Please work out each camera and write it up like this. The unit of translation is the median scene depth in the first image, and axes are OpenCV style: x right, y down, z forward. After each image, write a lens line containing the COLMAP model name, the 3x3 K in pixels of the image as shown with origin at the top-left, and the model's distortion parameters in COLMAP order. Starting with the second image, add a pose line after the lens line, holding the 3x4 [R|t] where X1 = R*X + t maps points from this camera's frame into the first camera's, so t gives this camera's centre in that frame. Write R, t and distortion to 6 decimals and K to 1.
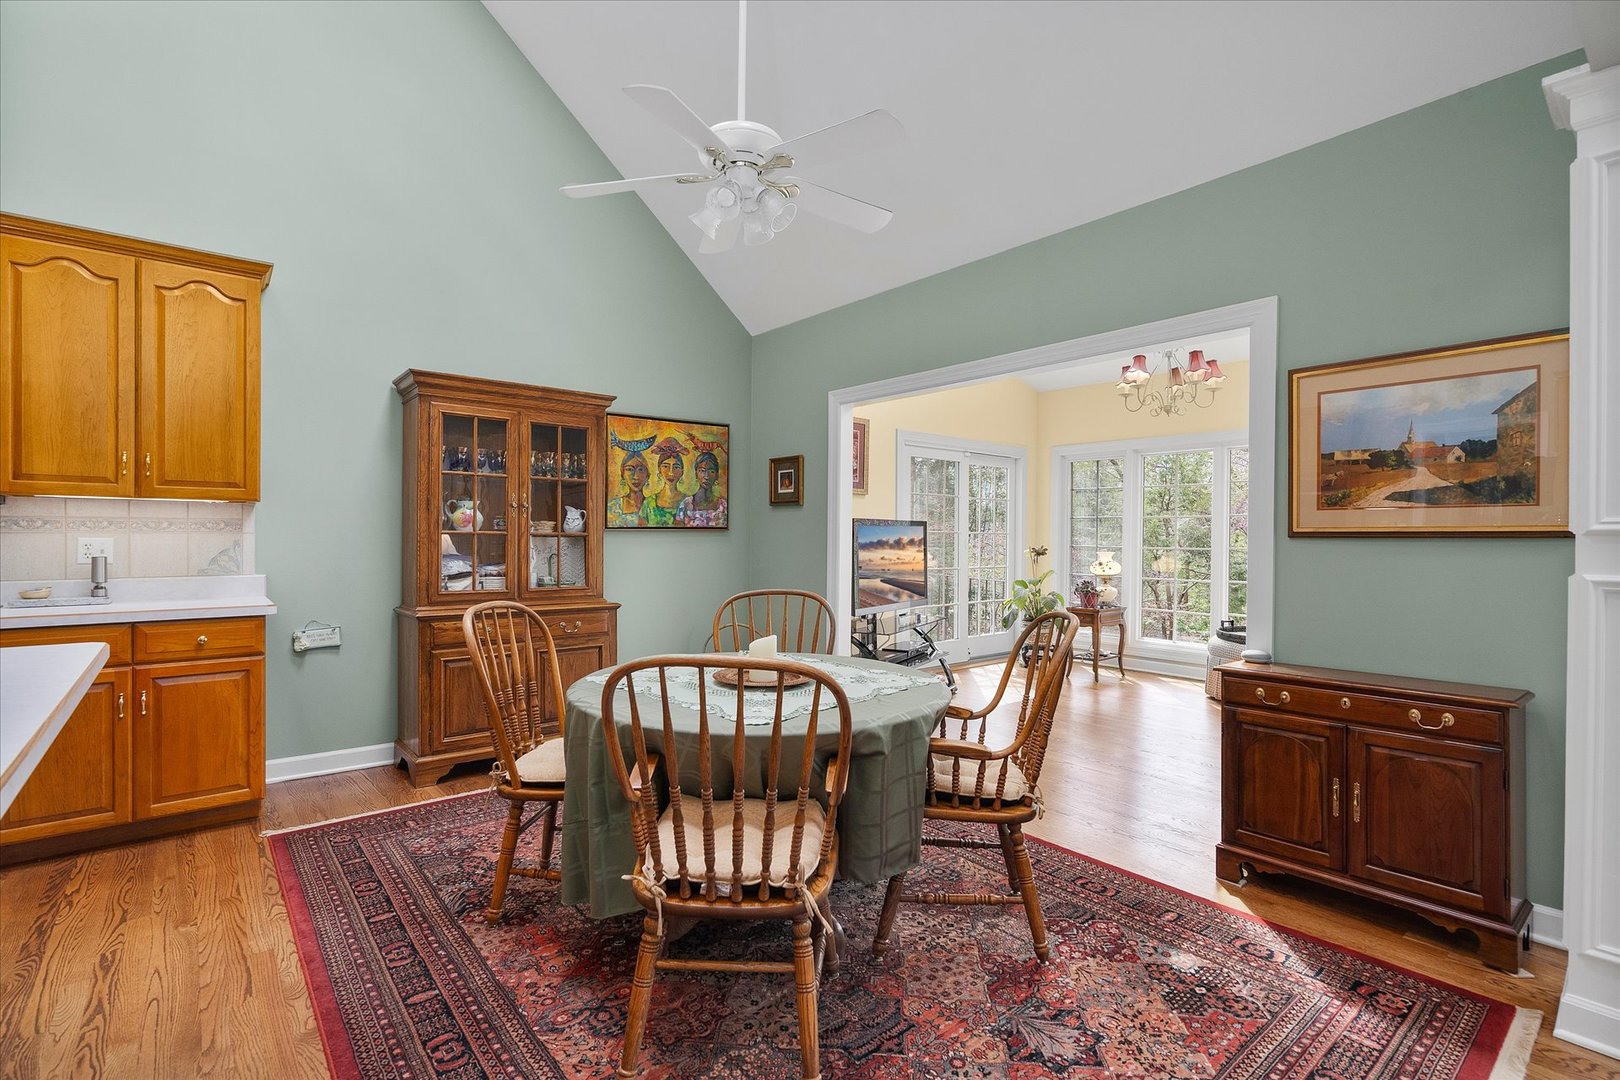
lens RADIAL K [[750.9, 0, 811.3], [0, 750.9, 539.3], [0, 0, 1]] dist [0.003178, 0.000213]
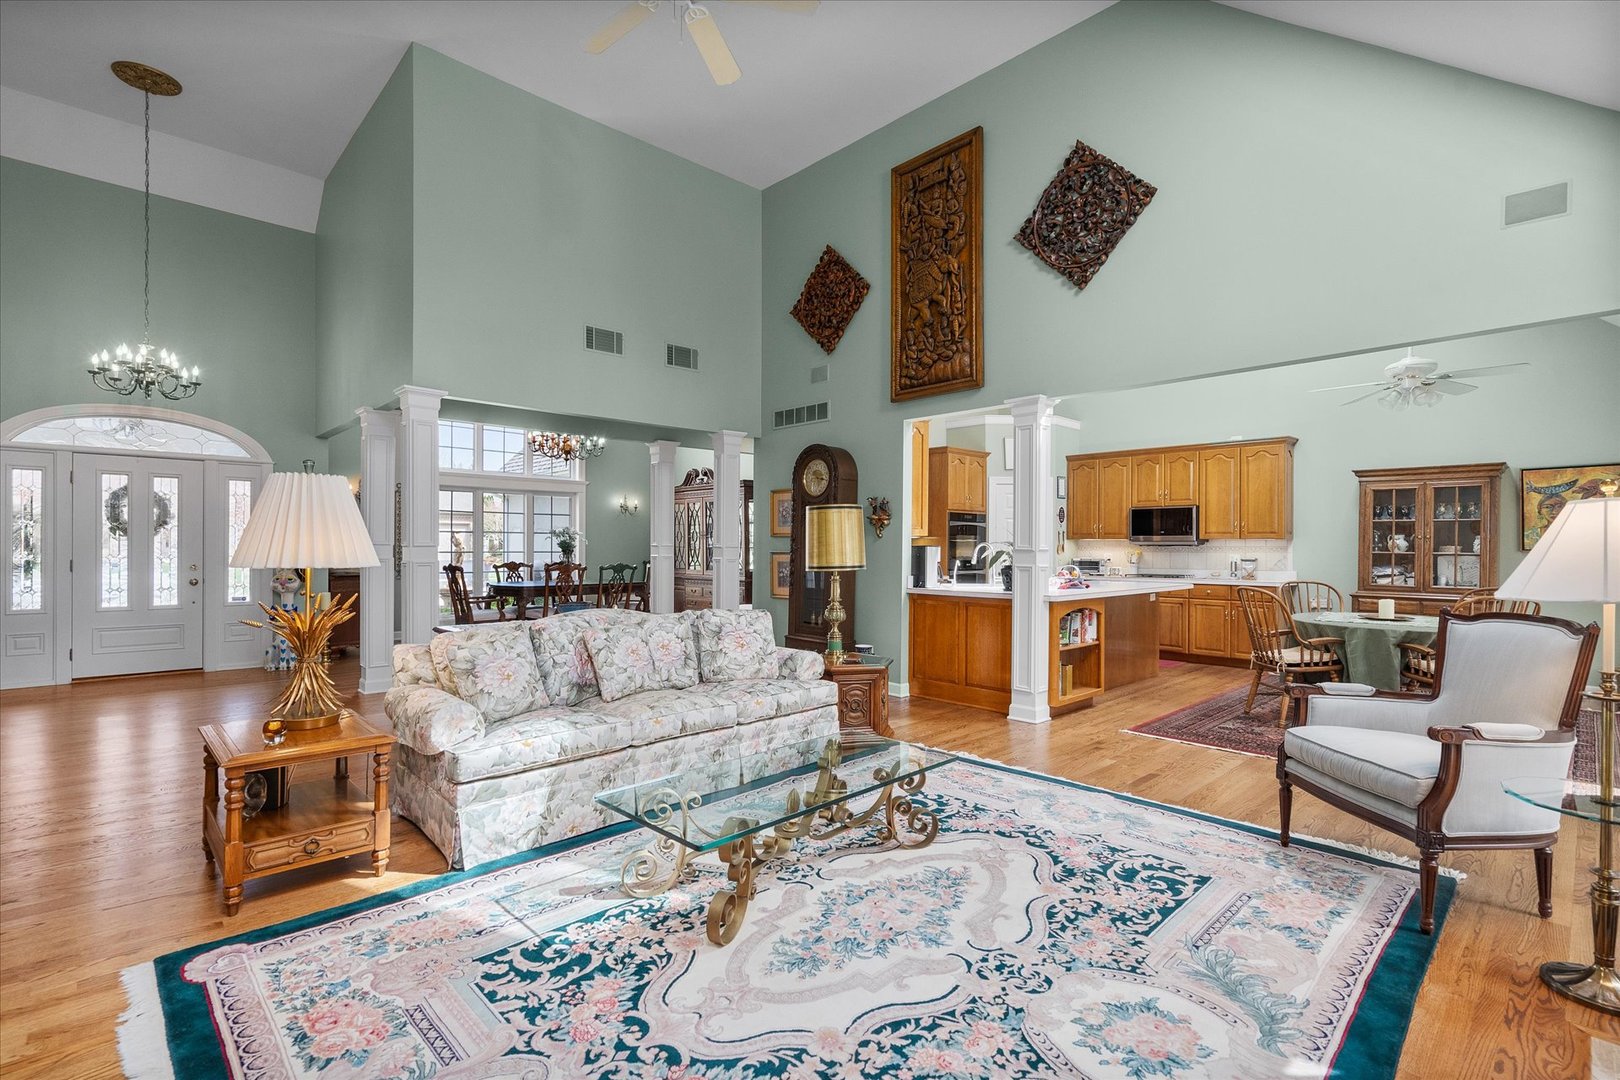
lens RADIAL K [[750.9, 0, 811.8], [0, 750.9, 545.1], [0, 0, 1]] dist [0.003178, 0.000213]
pose [[0.080221, -0.003537, -0.996771, 0.989366], [-0.007149, 0.999966, -0.004123, -0.008515], [0.996751, 0.007456, 0.080193, -0.432952]]
